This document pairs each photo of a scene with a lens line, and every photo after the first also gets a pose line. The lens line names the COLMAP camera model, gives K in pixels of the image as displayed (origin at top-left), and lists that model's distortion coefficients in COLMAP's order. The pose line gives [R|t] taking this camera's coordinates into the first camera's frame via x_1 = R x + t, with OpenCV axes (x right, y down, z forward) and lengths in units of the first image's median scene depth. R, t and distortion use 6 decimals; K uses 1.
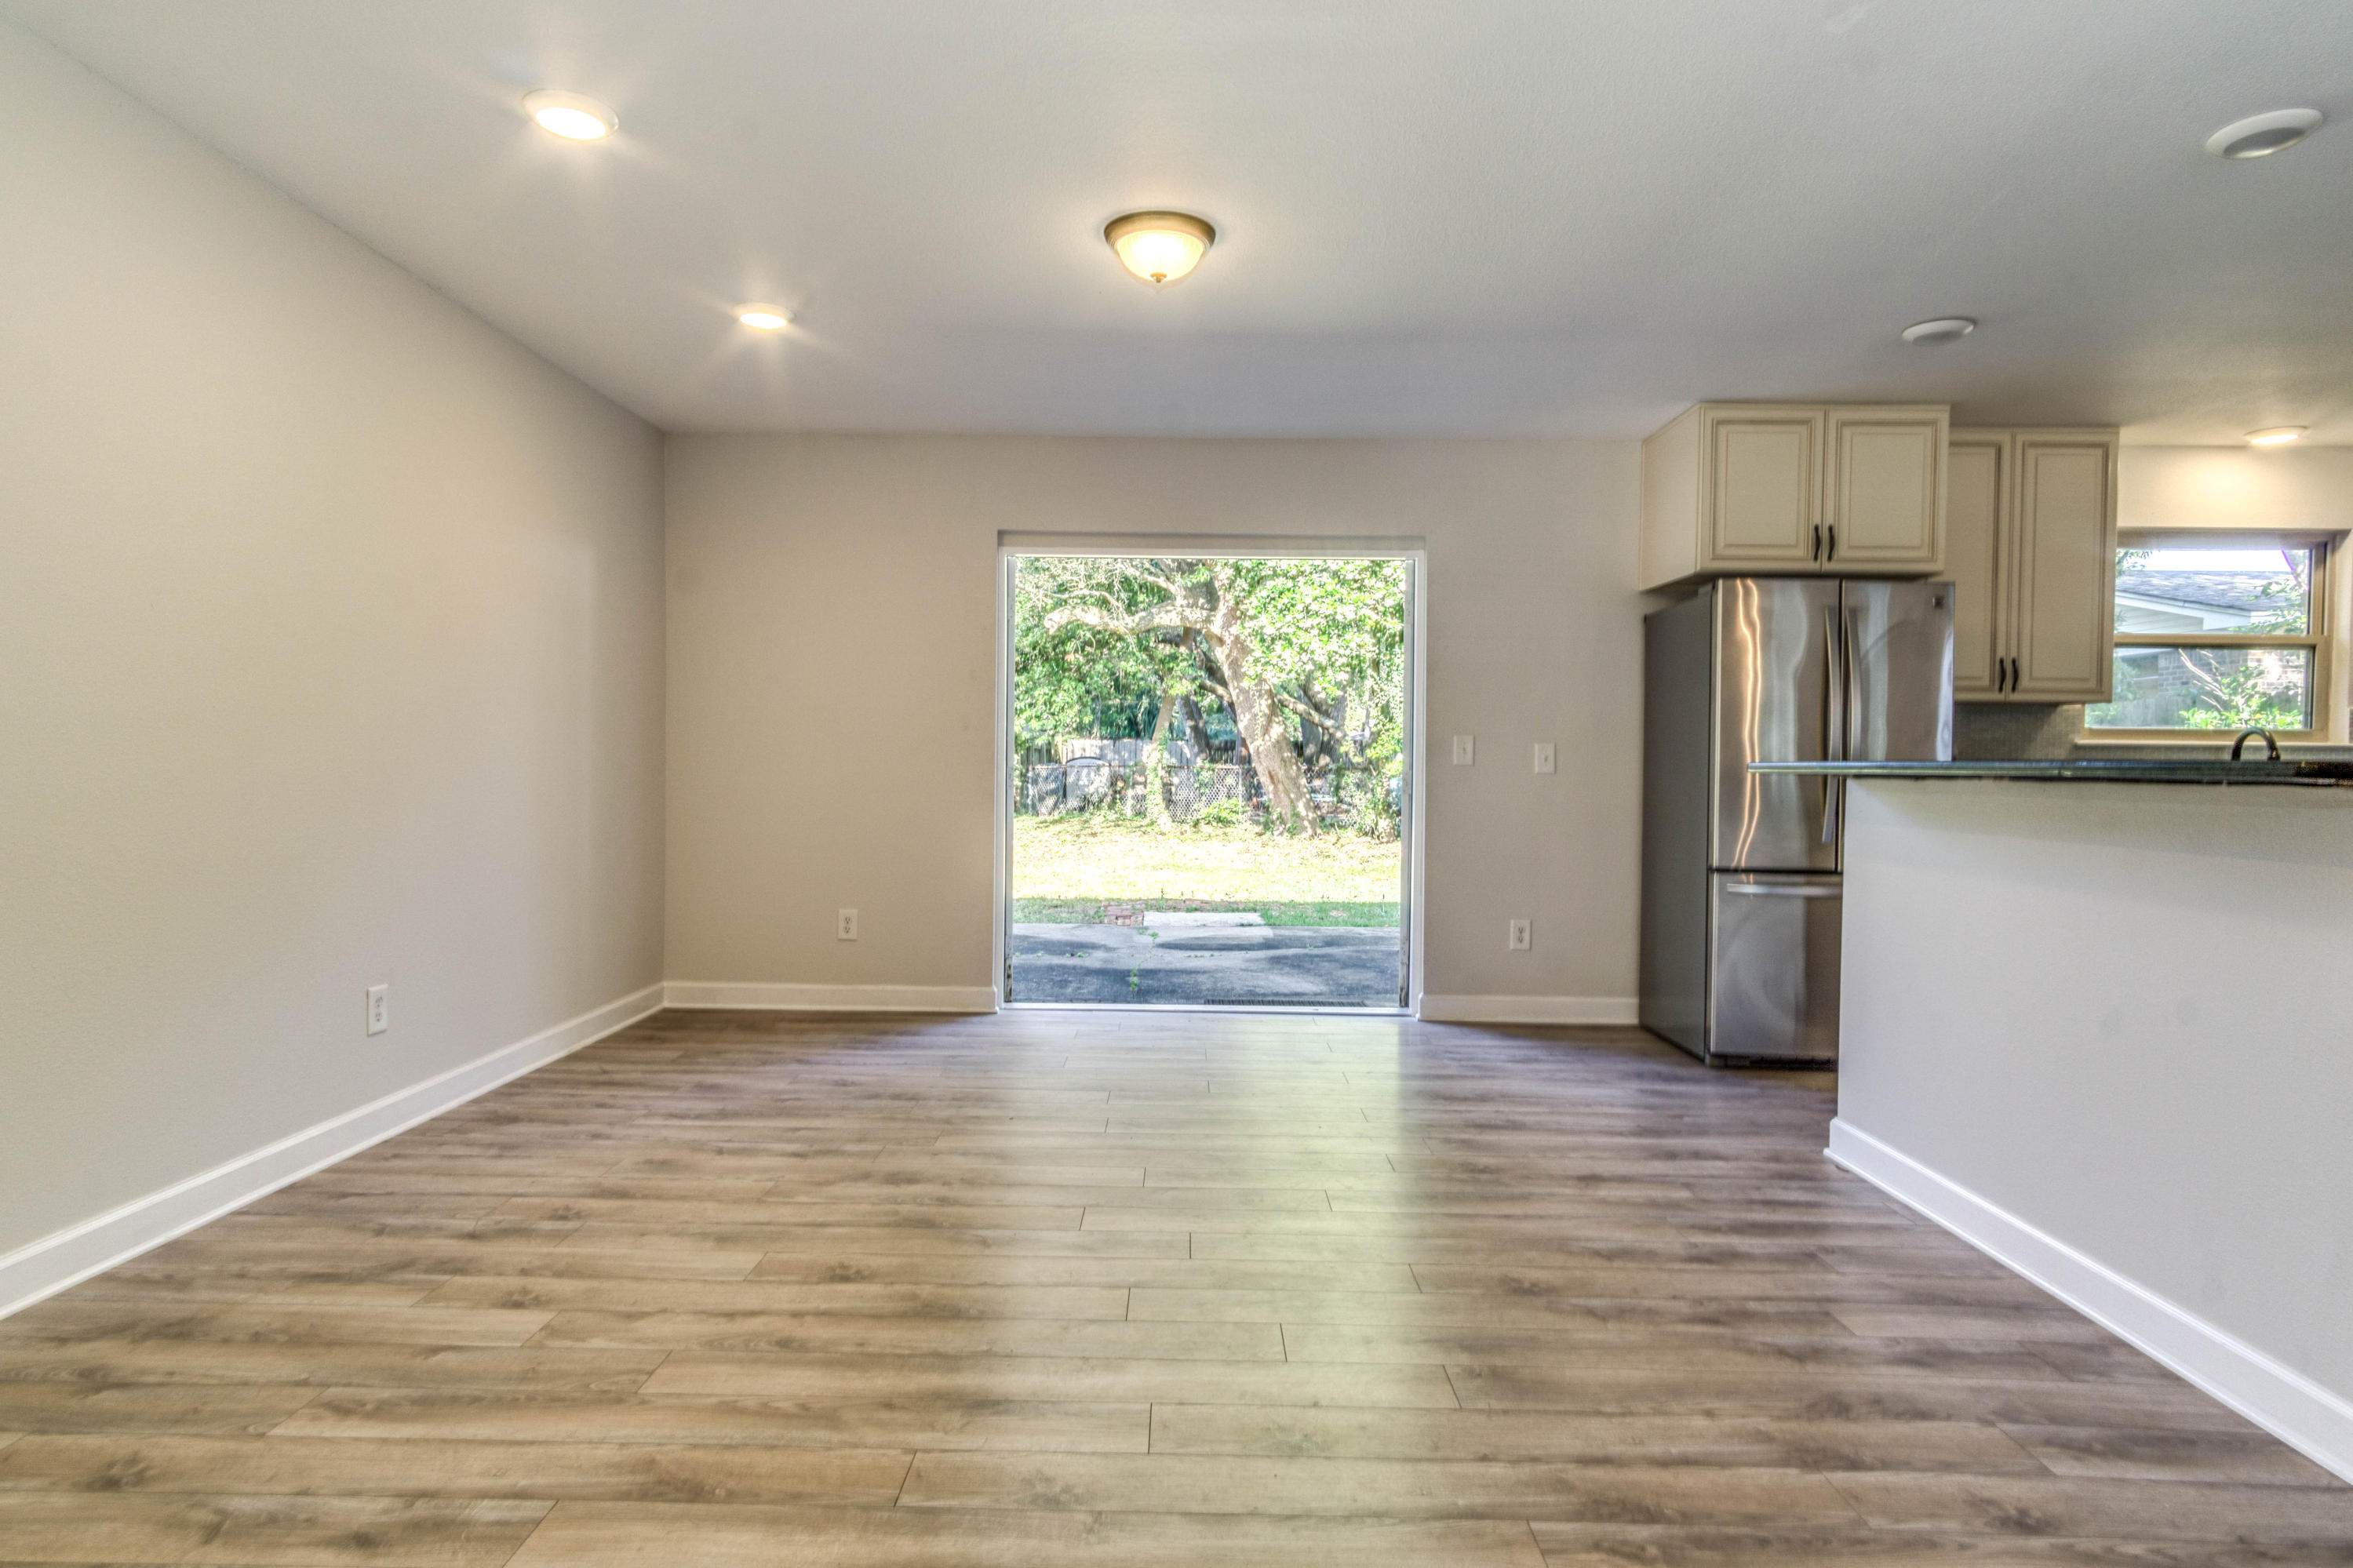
lens RADIAL K [[1301.2, 0, 1164.4], [0, 1301.2, 796.7], [0, 0, 1]] dist [0.002707, 0.001507]
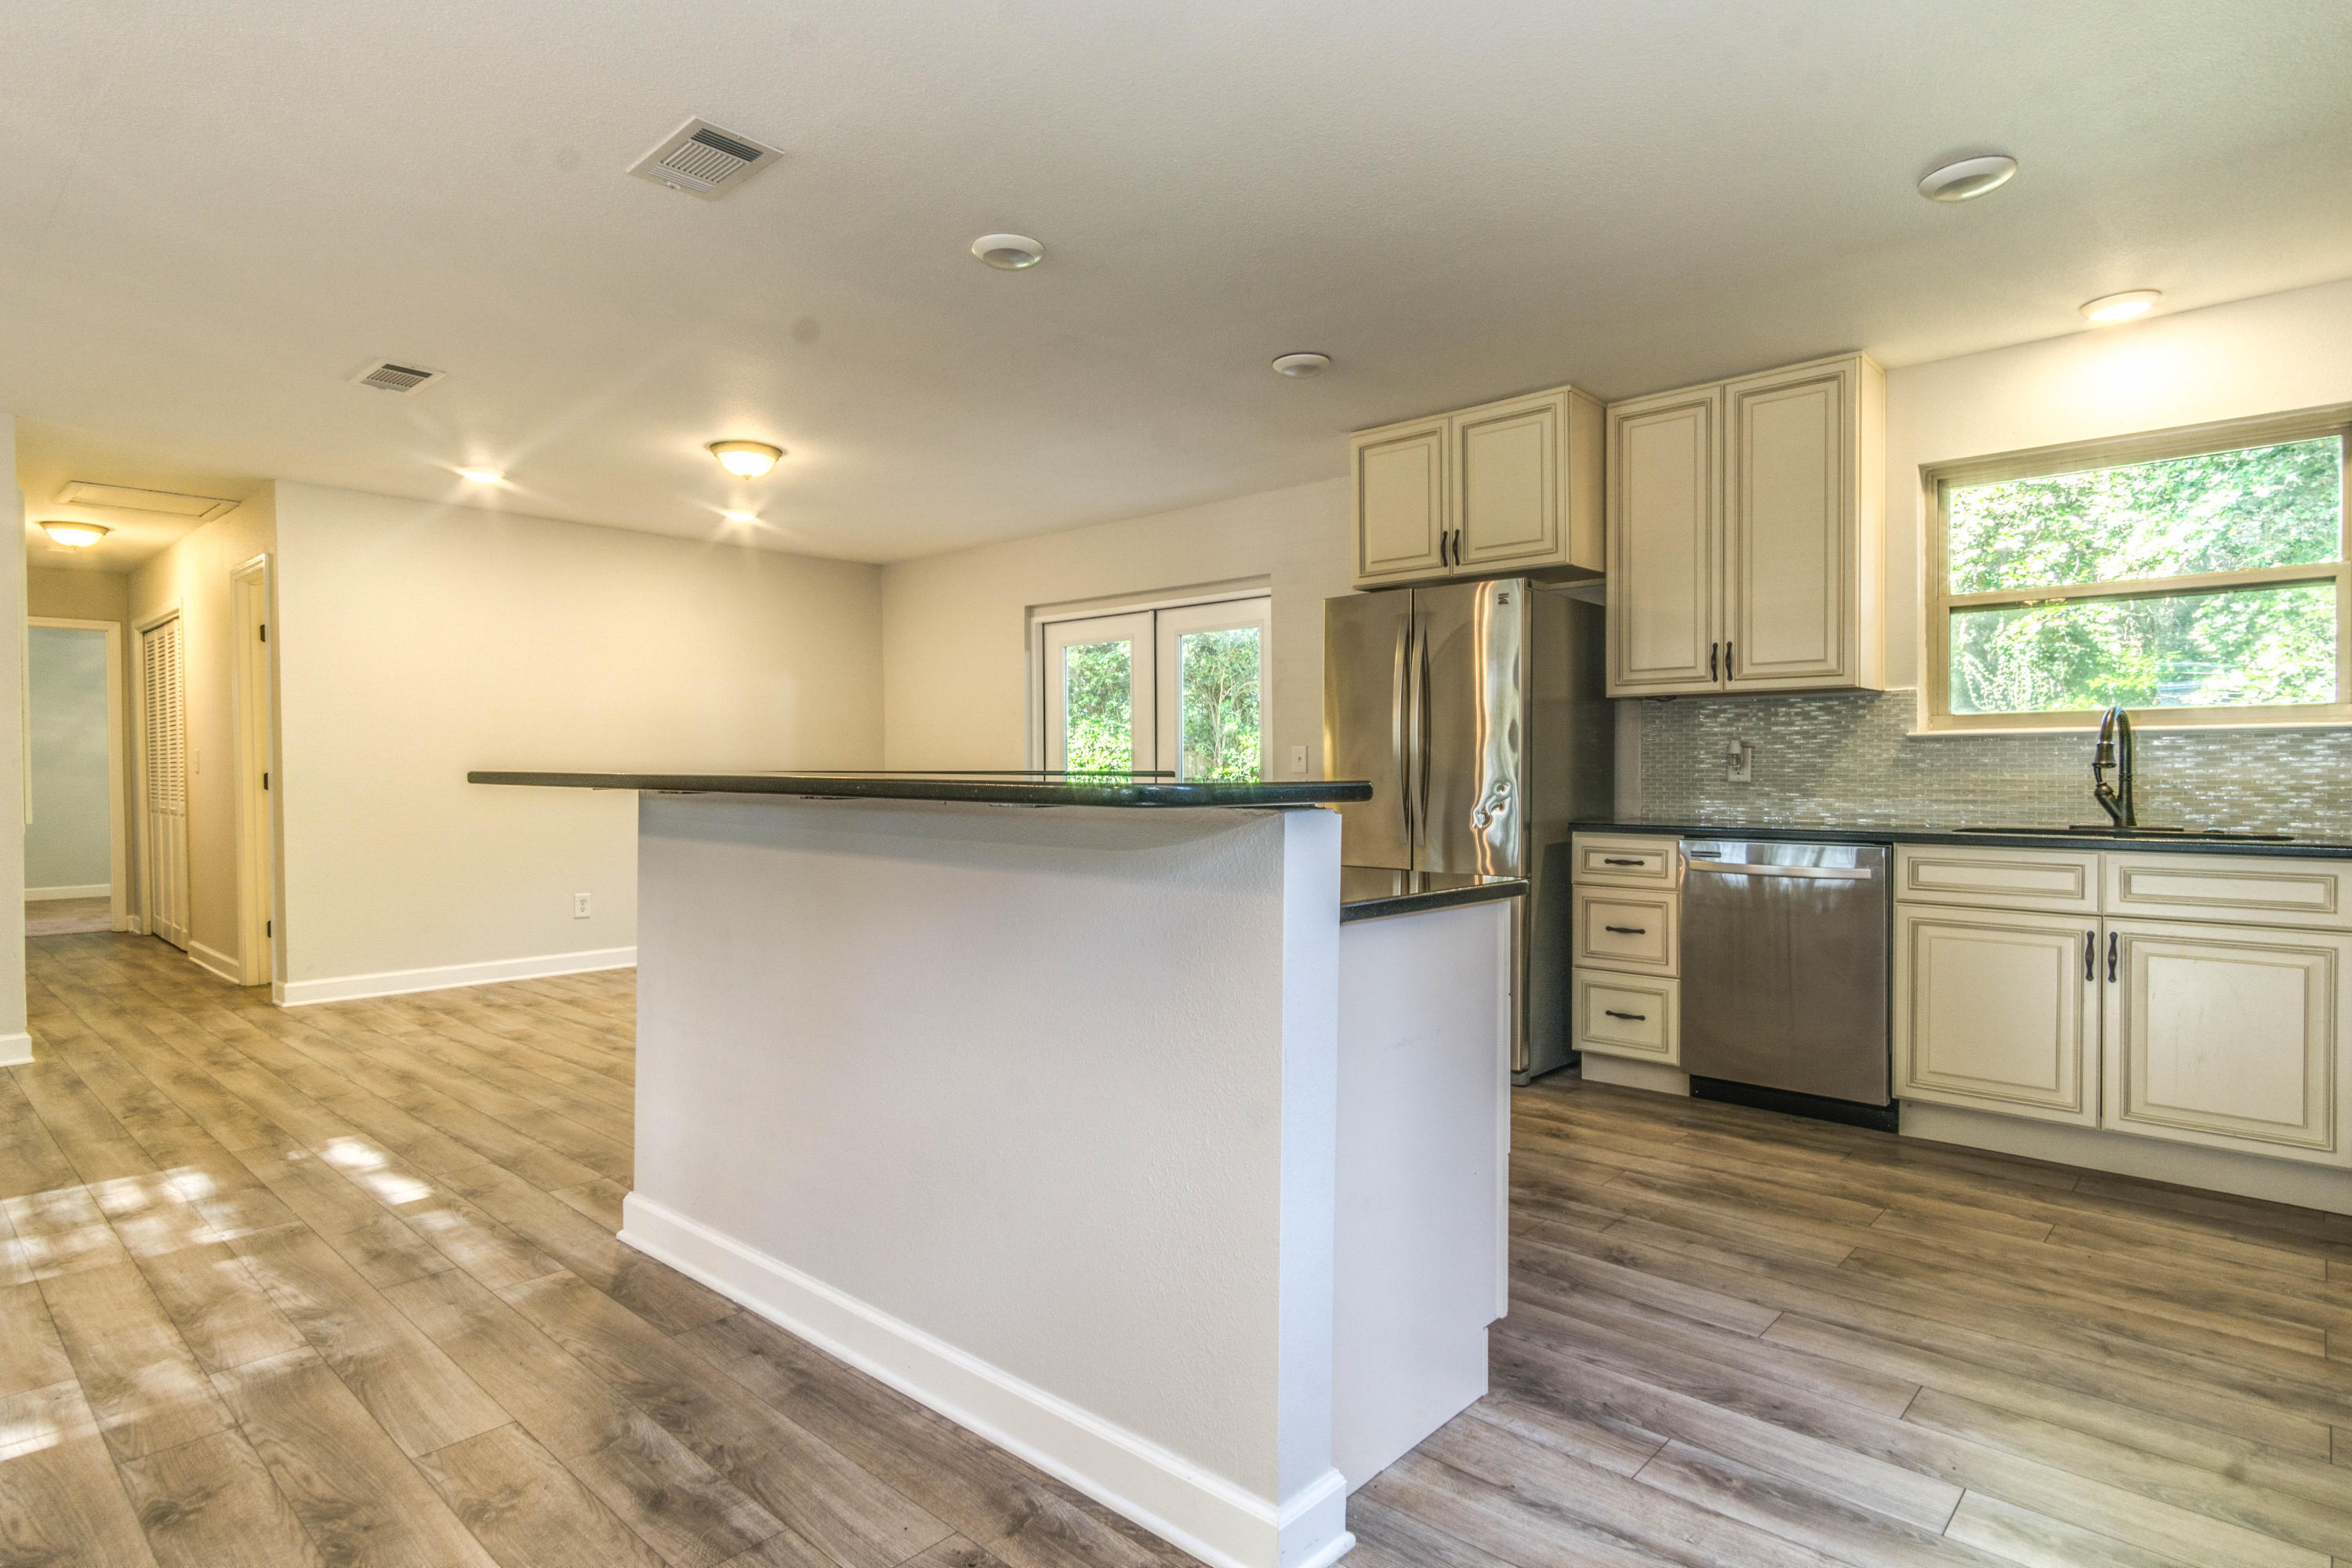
lens RADIAL K [[1252.9, 0, 1176.0], [0, 1252.9, 784.0], [0, 0, 1]] dist [0.006646, 0.000729]
pose [[0.744434, -0.010114, -0.667619, 0.992539], [-0.008454, 0.999662, -0.024572, 0.013474], [0.667642, 0.023937, 0.744097, 0.139575]]
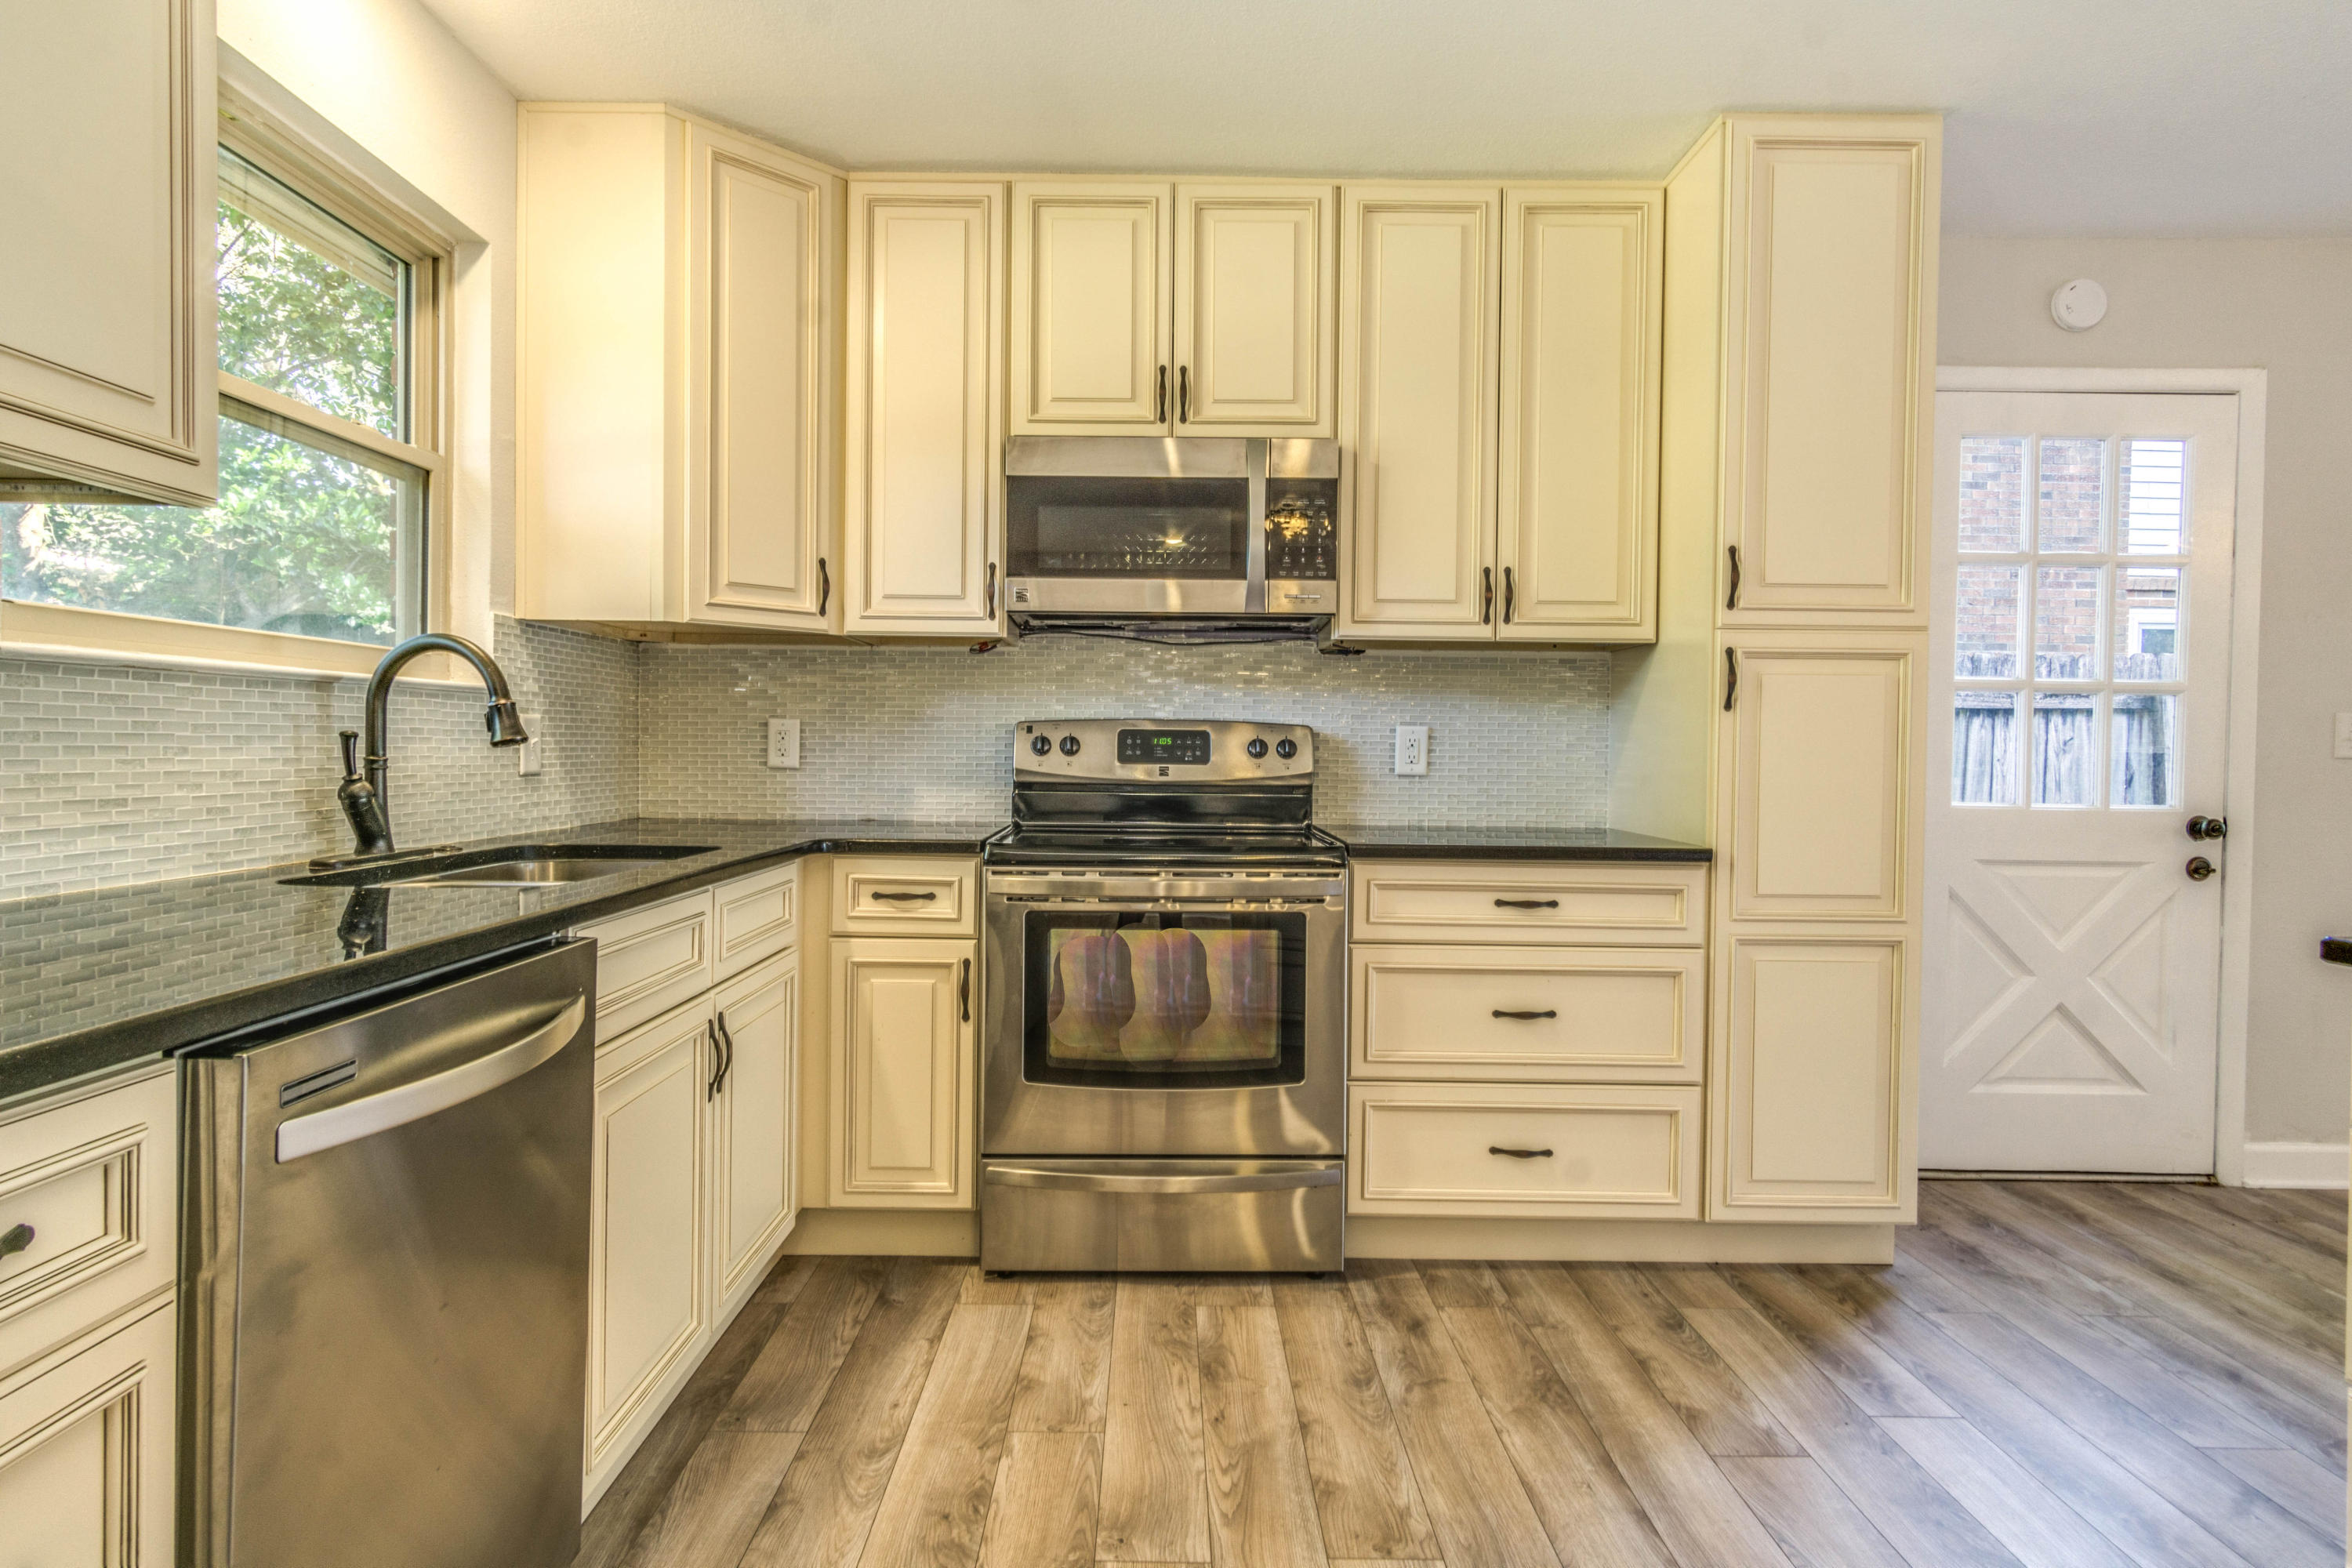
lens RADIAL K [[1269.0, 0, 1161.8], [0, 1269.0, 766.8], [0, 0, 1]] dist [0.005056, 0.000720]
pose [[-0.019877, -0.033134, 0.999253, 0.473157], [0.013453, 0.999351, 0.033404, -0.023647], [-0.999712, 0.014107, -0.019419, 0.862167]]
